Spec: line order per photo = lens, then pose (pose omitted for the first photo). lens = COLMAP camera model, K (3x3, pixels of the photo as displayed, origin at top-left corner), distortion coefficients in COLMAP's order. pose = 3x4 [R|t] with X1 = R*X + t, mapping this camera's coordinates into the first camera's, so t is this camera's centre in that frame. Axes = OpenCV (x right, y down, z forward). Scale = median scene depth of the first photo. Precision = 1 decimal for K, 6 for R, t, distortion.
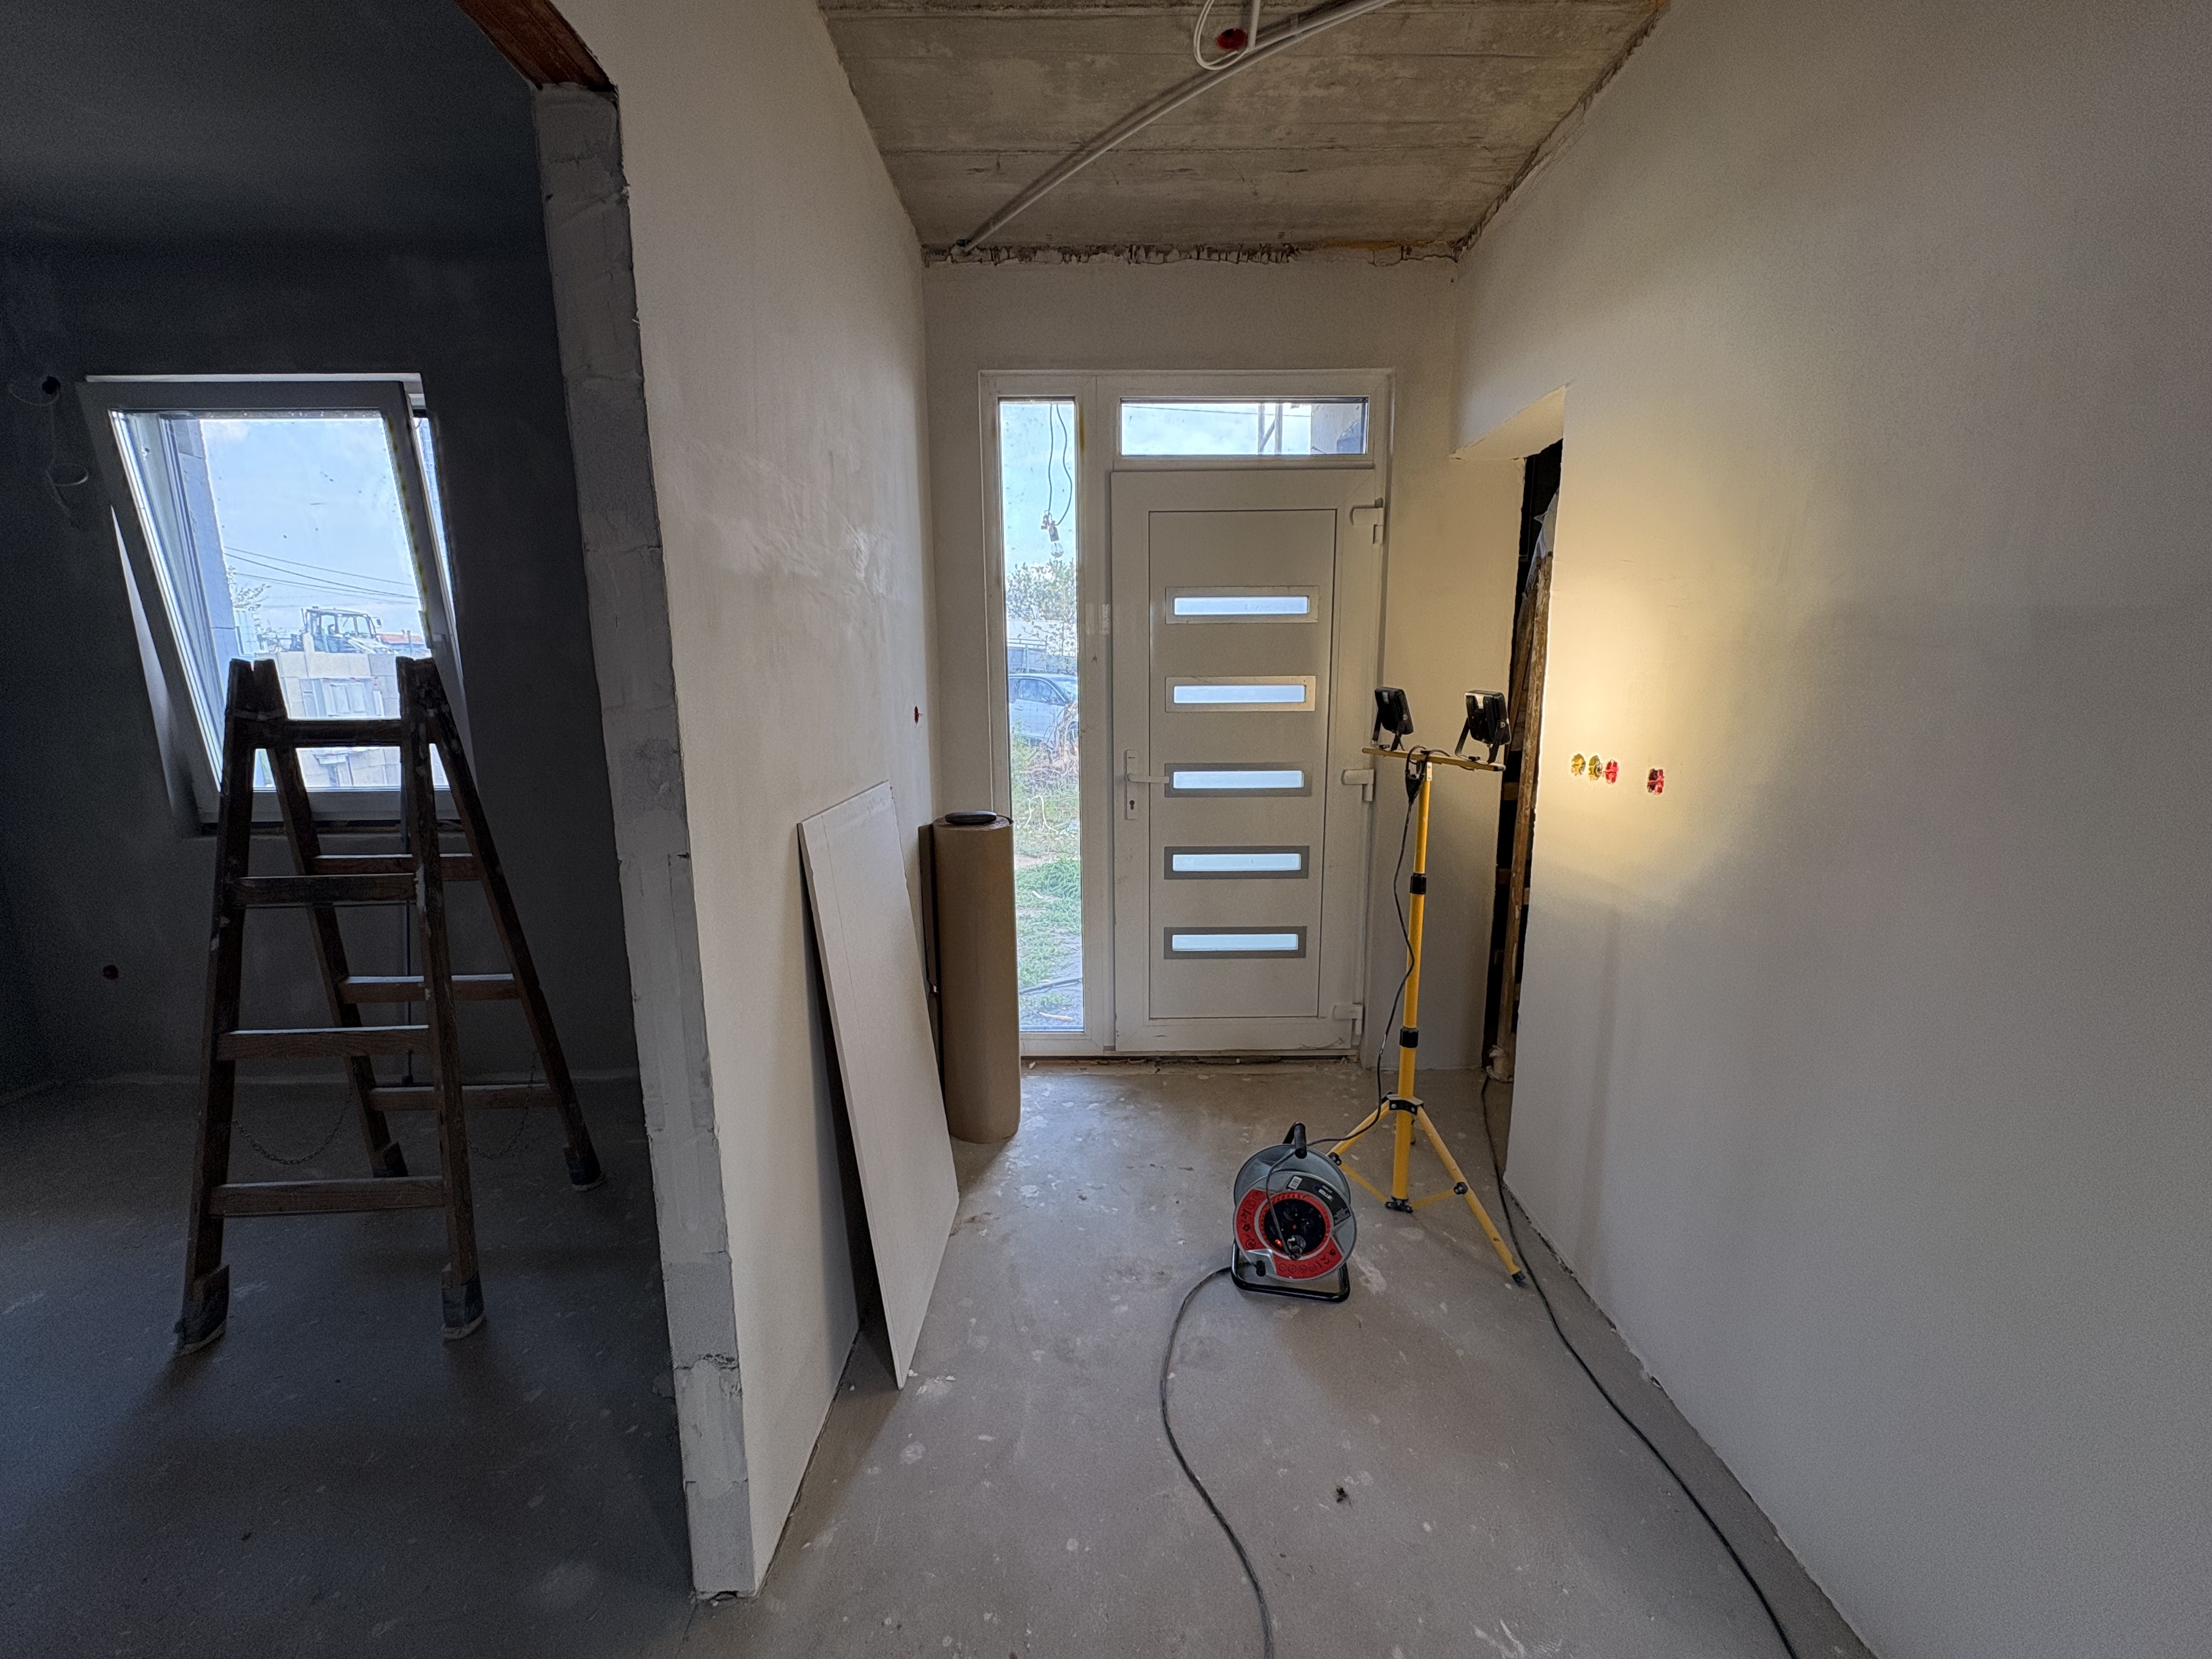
lens RADIAL K [[877.5, 0, 1106.0], [0, 877.5, 829.5], [0, 0, 1]] dist [-0.001650, 0.000610]
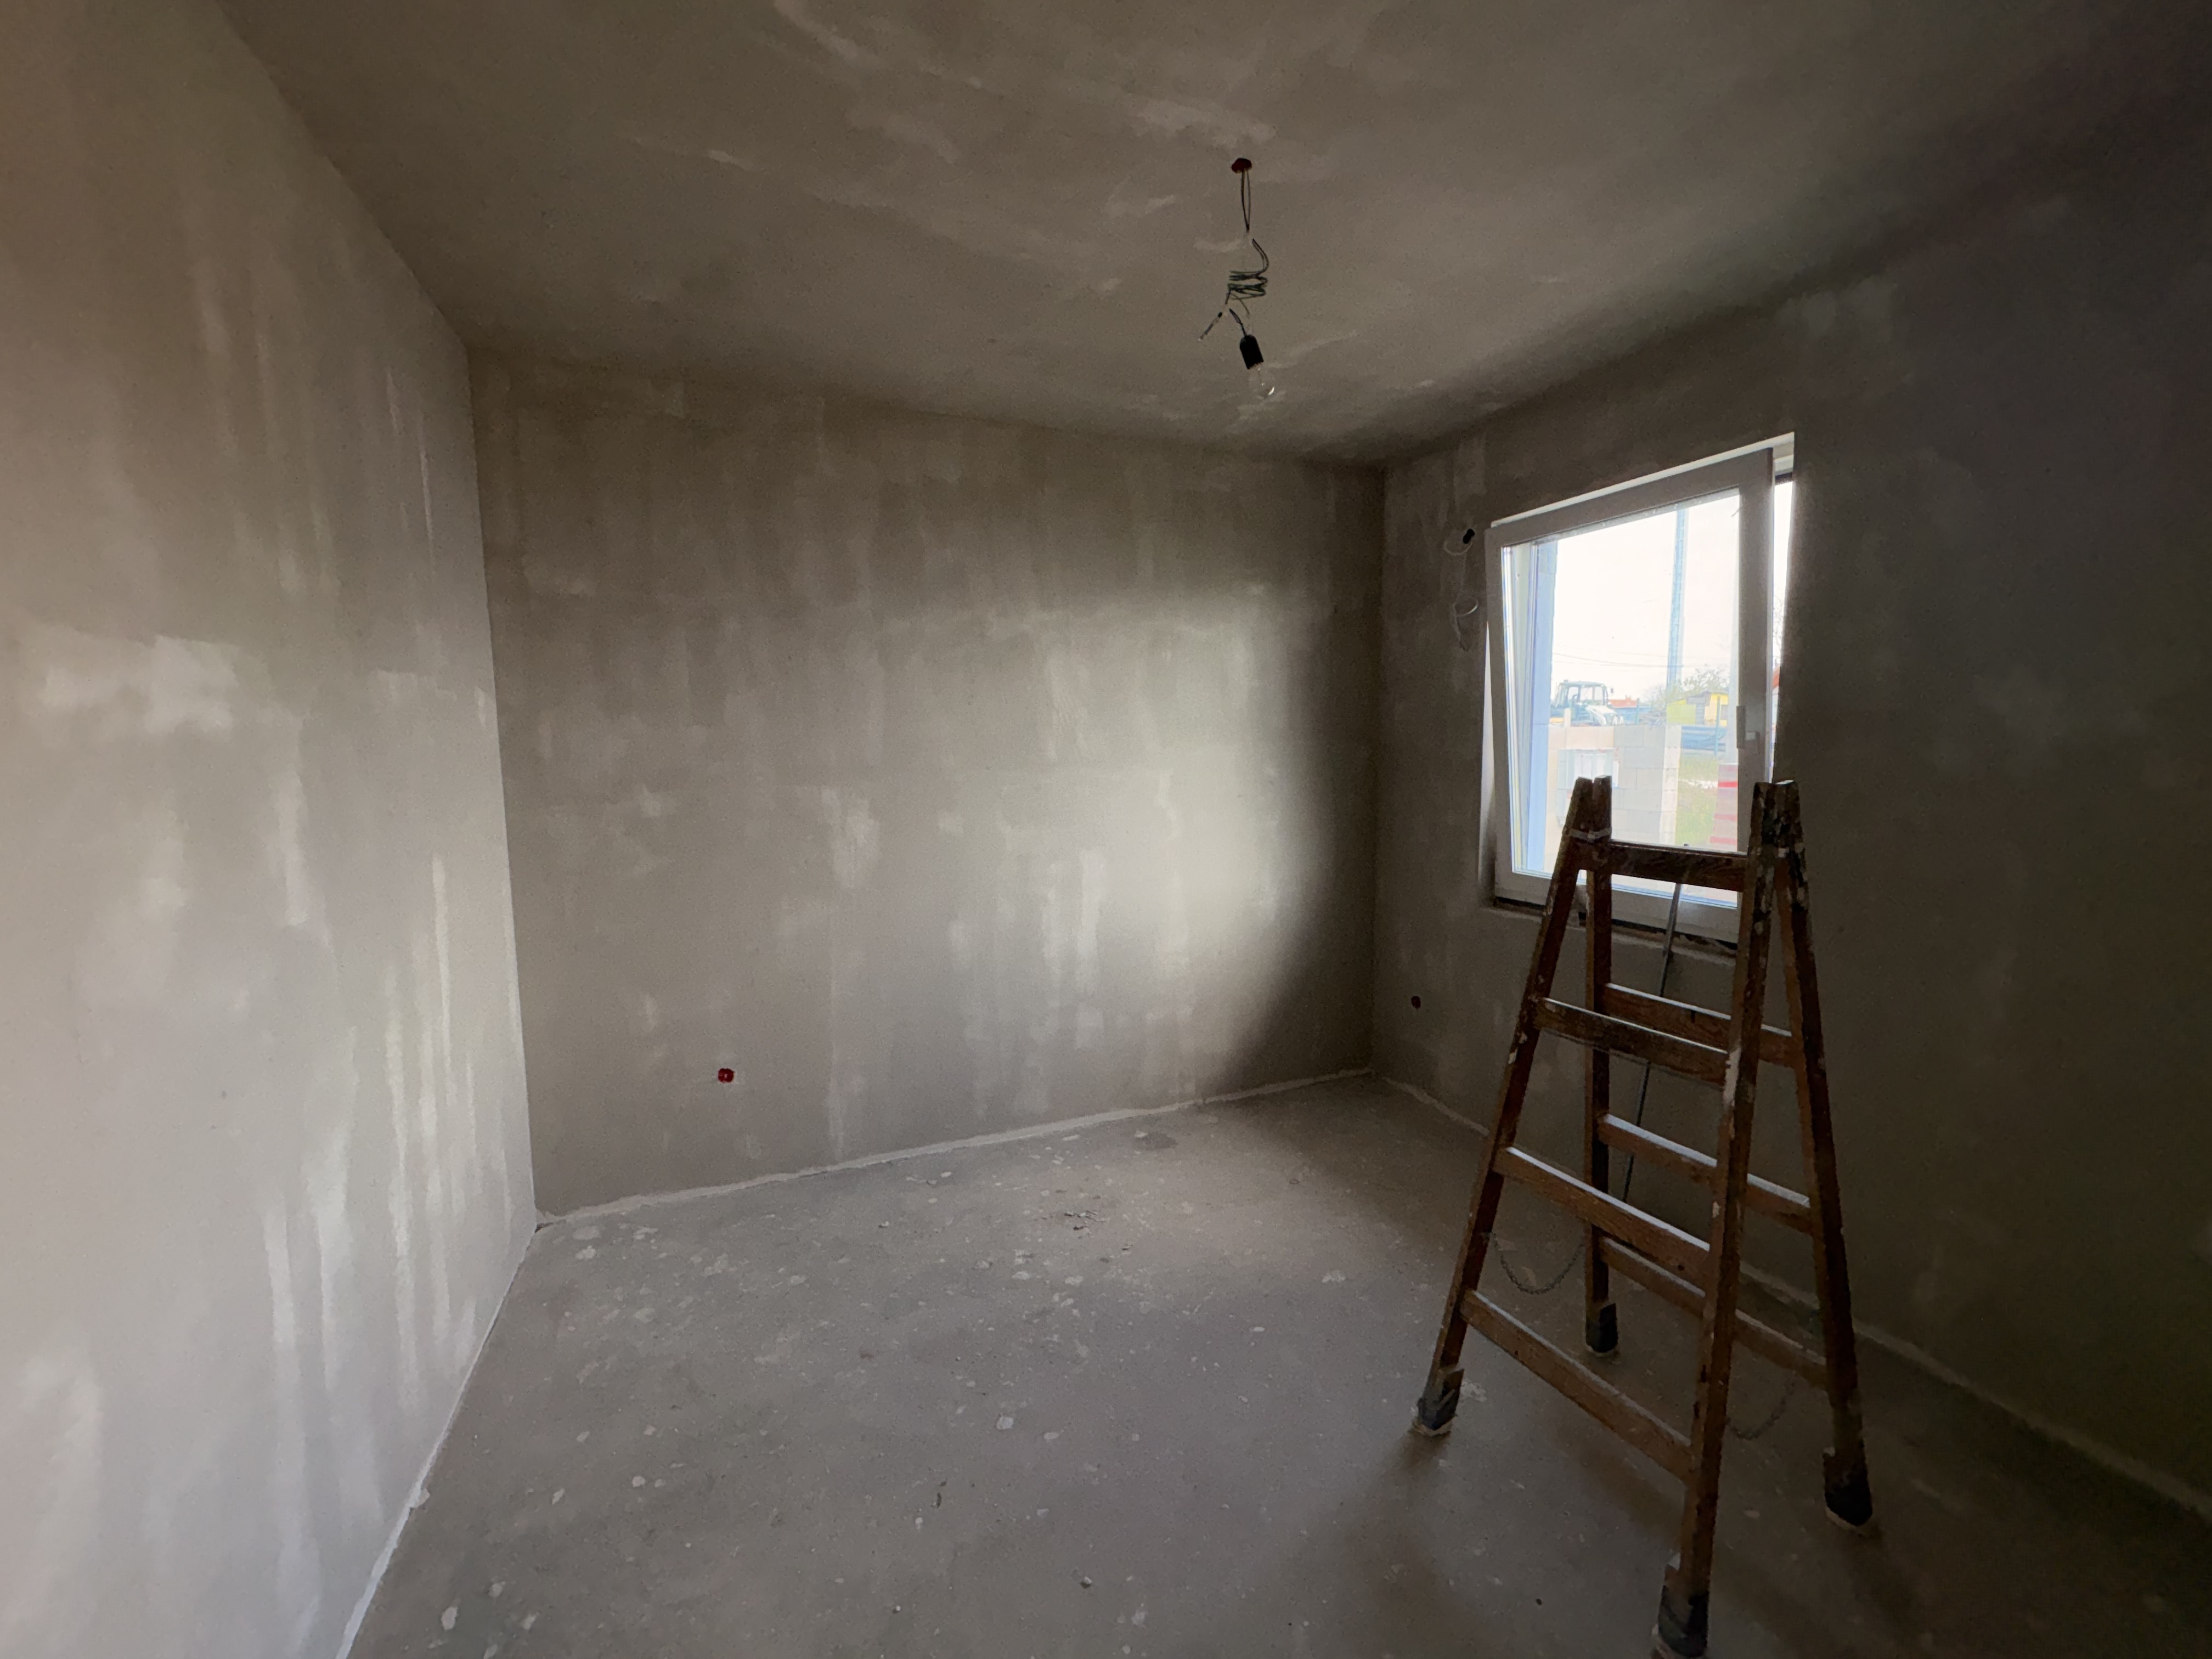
lens RADIAL K [[877.5, 0, 1106.0], [0, 877.5, 829.5], [0, 0, 1]] dist [-0.001650, 0.000610]
pose [[0.368412, 0.098584, -0.924421, -0.269700], [-0.159251, 0.986356, 0.041722, -0.088899], [0.915921, 0.131844, 0.379085, 0.151562]]
